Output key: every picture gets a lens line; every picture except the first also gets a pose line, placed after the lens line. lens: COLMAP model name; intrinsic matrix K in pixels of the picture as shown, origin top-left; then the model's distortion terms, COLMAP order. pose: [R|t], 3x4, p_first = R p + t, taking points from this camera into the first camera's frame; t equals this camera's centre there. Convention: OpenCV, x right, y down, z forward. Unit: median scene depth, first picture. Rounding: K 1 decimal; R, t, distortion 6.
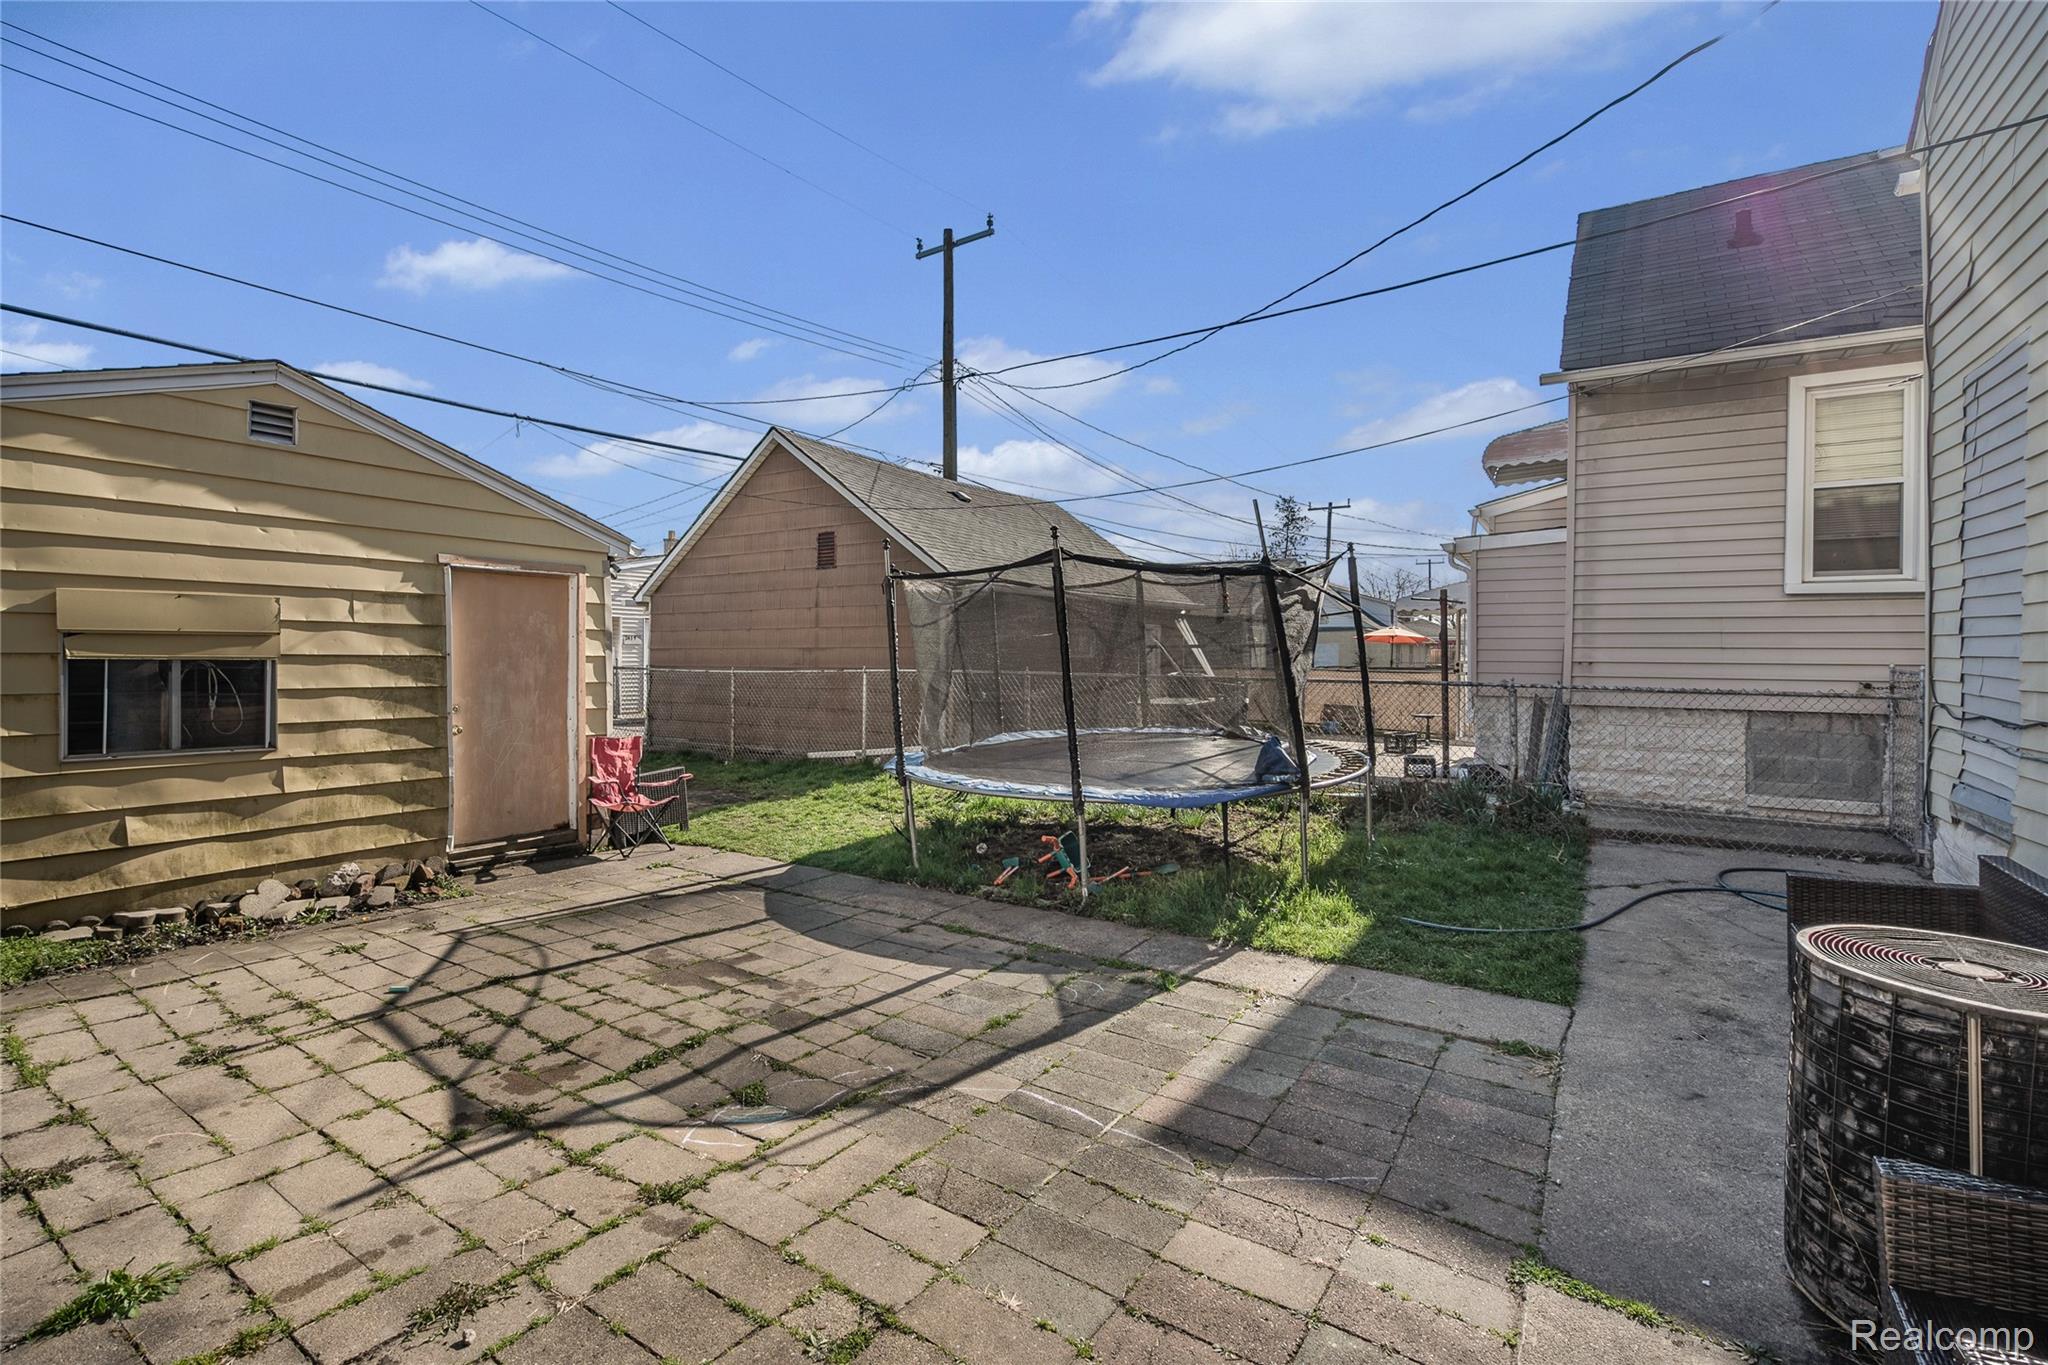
lens RADIAL K [[950.5, 0, 1015.2], [0, 950.5, 670.7], [0, 0, 1]] dist [-0.043015, 0.013279]
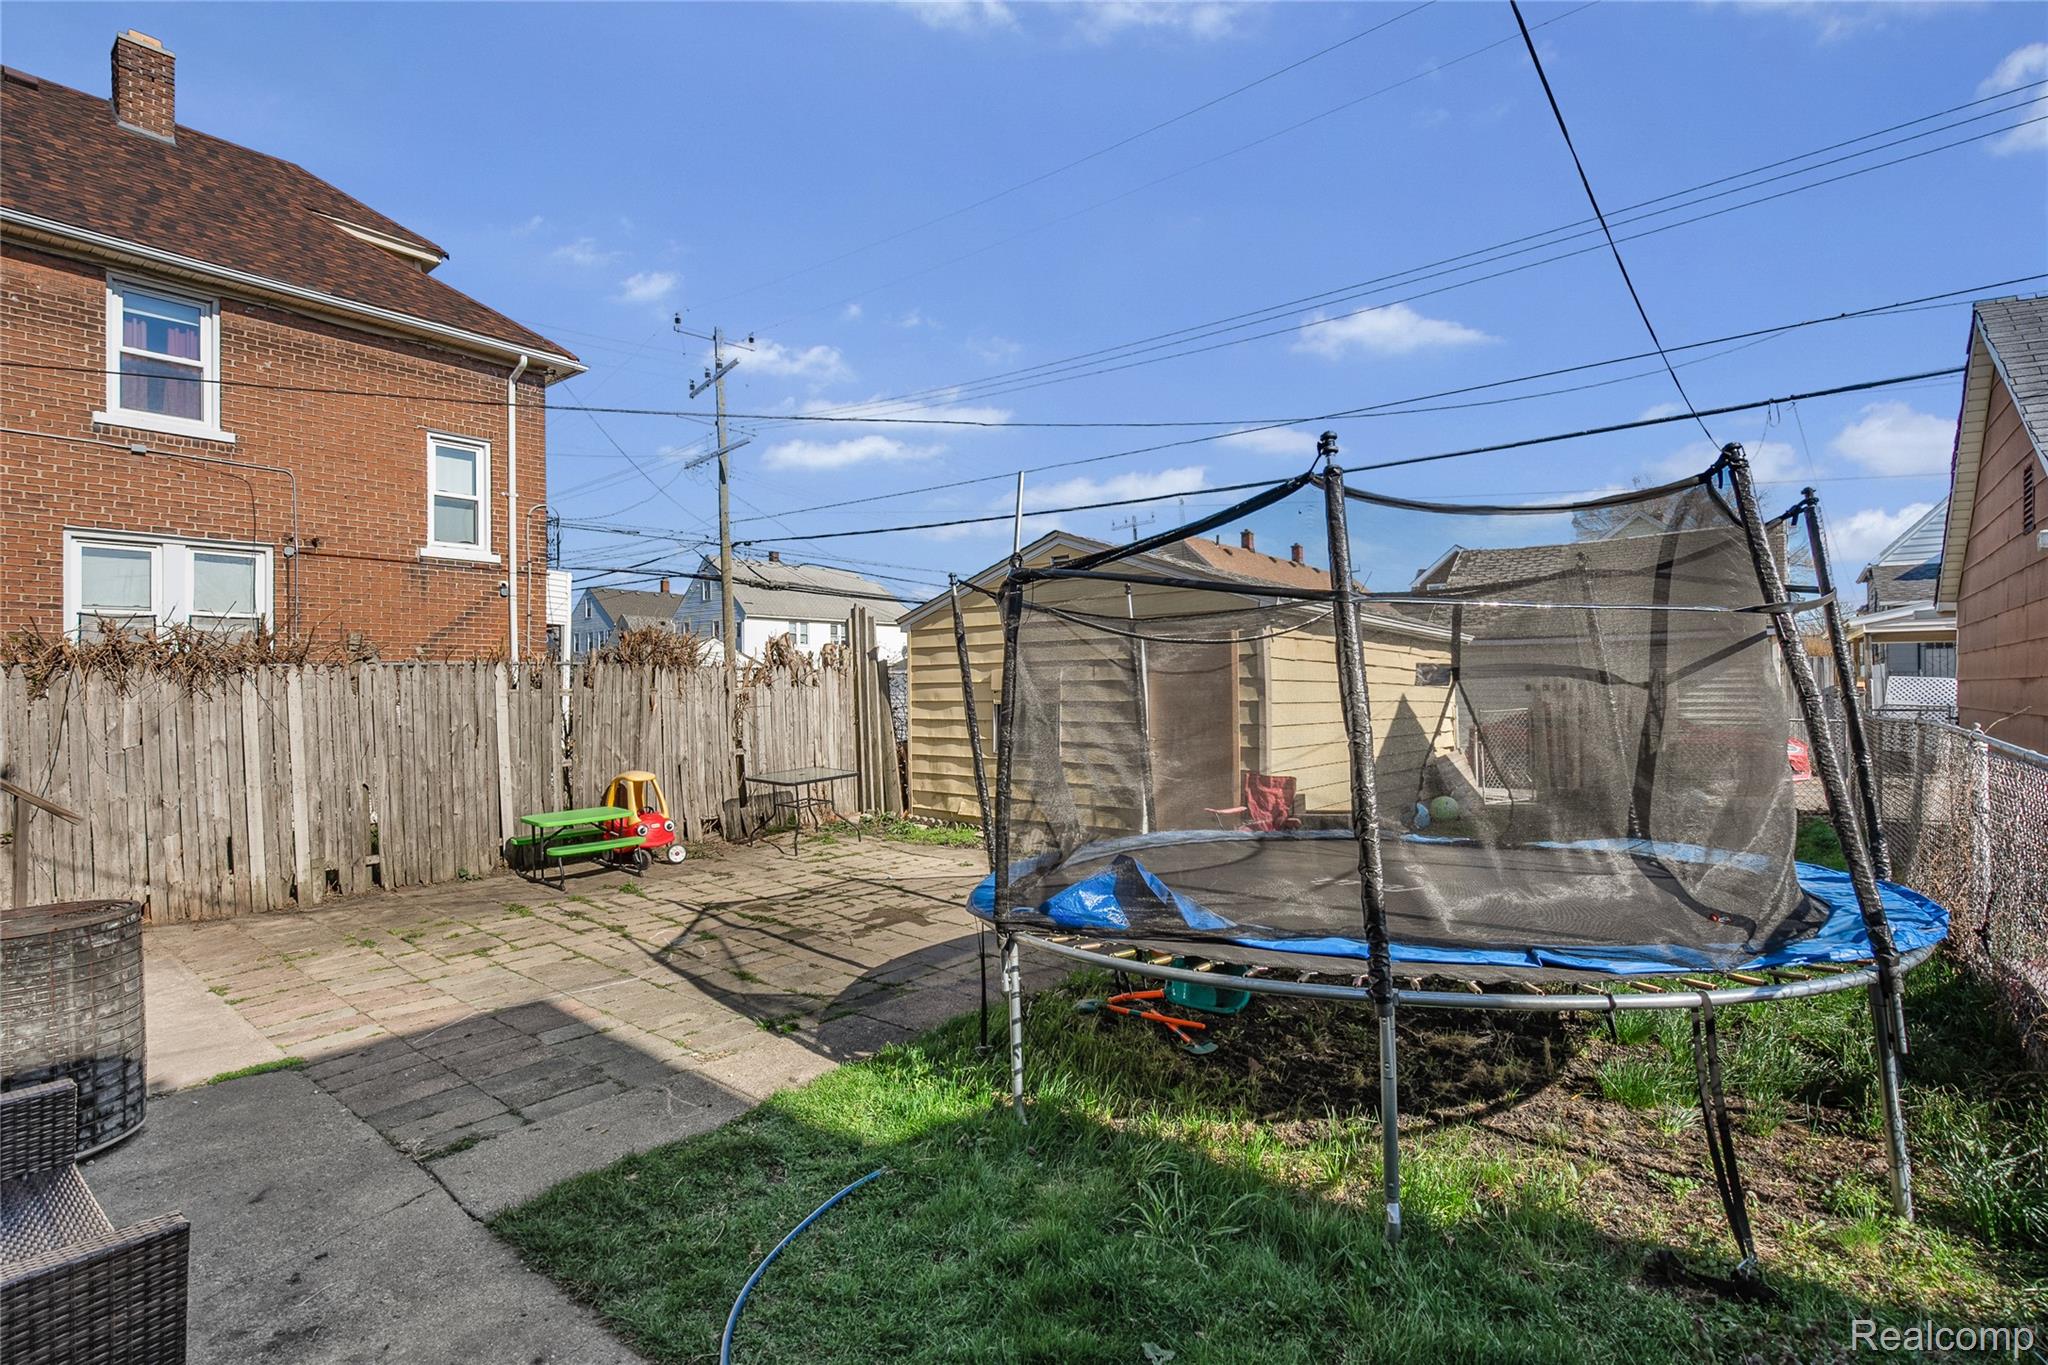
lens RADIAL K [[950.5, 0, 1017.4], [0, 950.5, 684.6], [0, 0, 1]] dist [-0.043015, 0.013279]
pose [[-0.102710, -0.007718, -0.994681, 1.247626], [-0.011666, 0.999910, -0.006554, -0.043045], [0.994643, 0.010930, -0.102791, 1.461011]]
